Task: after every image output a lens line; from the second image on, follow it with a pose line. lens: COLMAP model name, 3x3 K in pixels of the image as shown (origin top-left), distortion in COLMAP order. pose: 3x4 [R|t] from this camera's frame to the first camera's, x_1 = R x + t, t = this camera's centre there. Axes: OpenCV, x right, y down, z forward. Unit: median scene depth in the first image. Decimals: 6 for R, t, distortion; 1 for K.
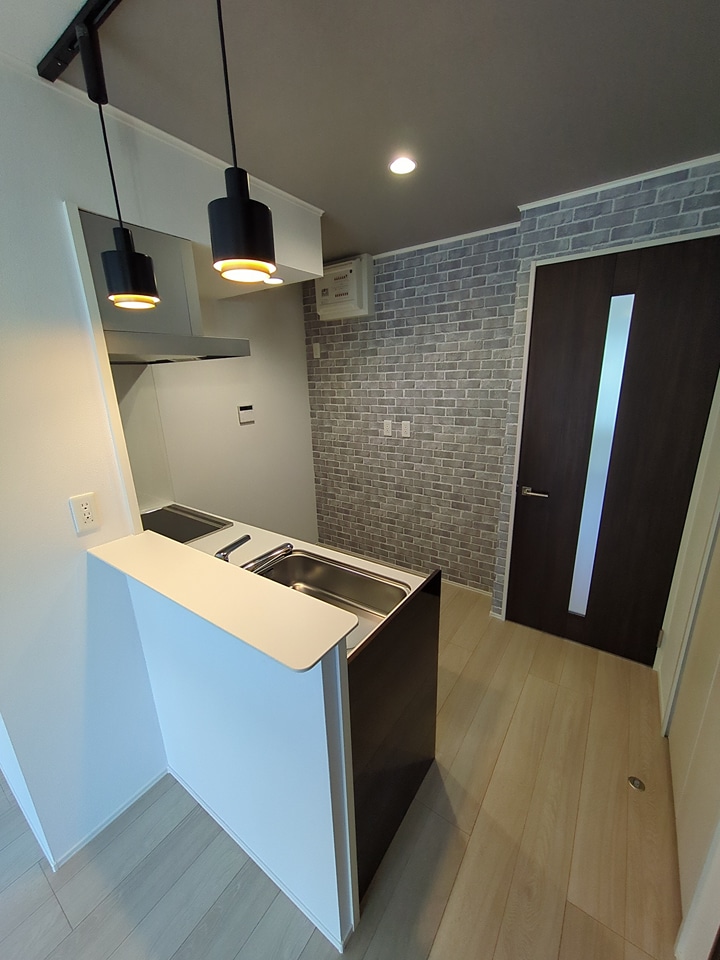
lens RADIAL K [[380.4, 0, 358.7], [0, 380.4, 483.2], [0, 0, 1]] dist [-0.005073, 0.006465]
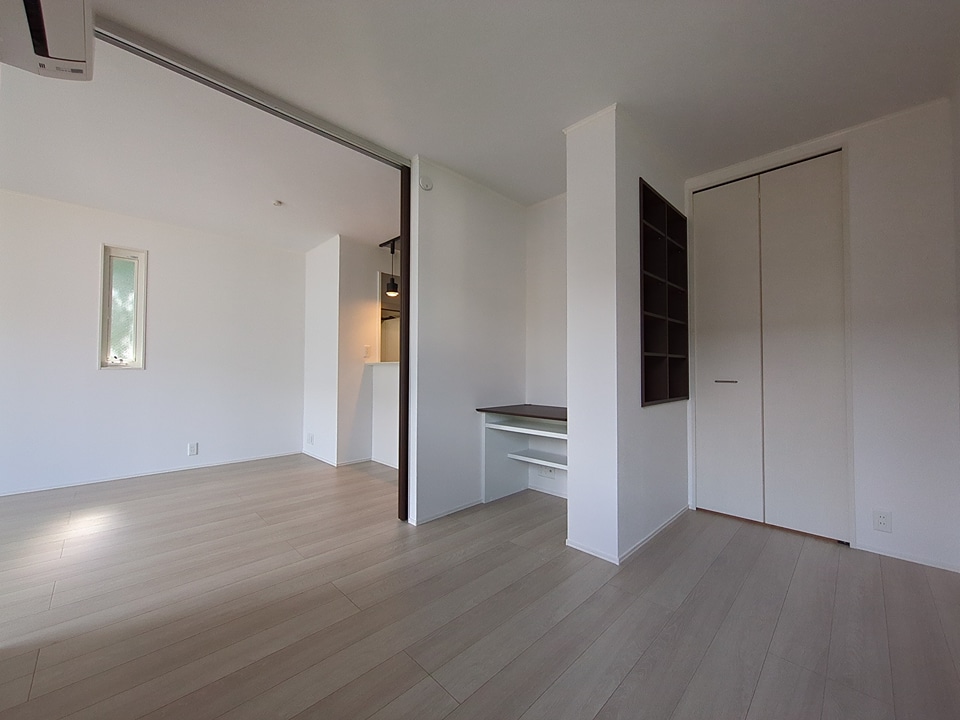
lens RADIAL K [[380.4, 0, 480.9], [0, 380.4, 361.6], [0, 0, 1]] dist [-0.005073, 0.006465]
pose [[0.985132, 0.030834, -0.169009, 0.474714], [-0.080116, 0.952696, -0.293176, 0.602354], [0.151974, 0.302358, 0.941001, -1.113262]]
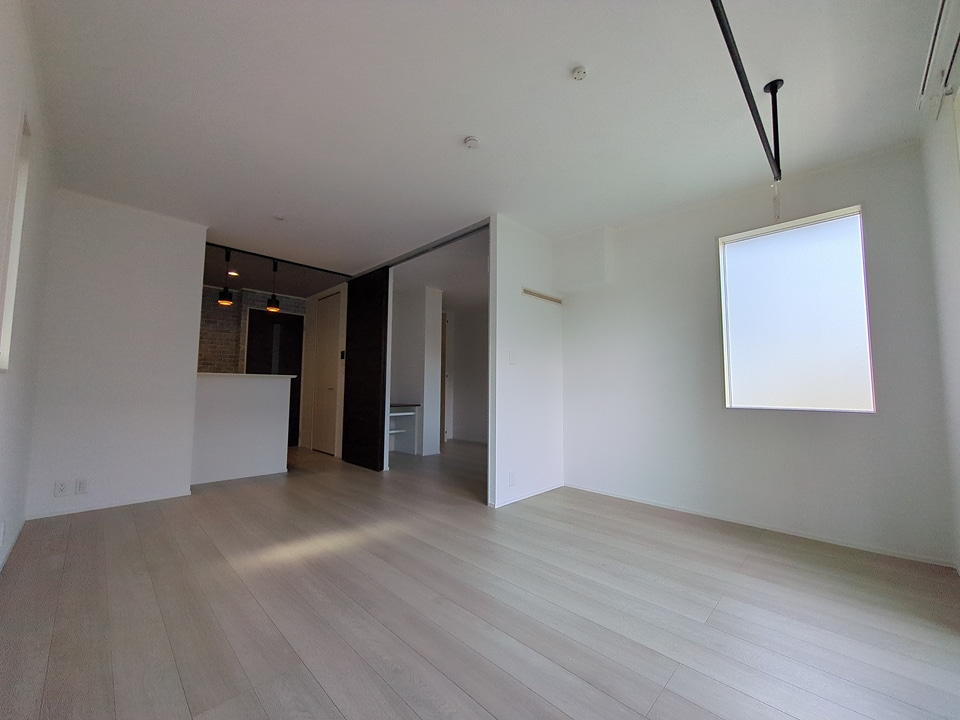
lens RADIAL K [[380.4, 0, 480.9], [0, 380.4, 361.6], [0, 0, 1]] dist [-0.005073, 0.006465]
pose [[0.160384, 0.101811, 0.981790, -1.819976], [0.261649, 0.954698, -0.141744, 0.612193], [-0.951744, 0.279618, 0.126480, -0.831808]]
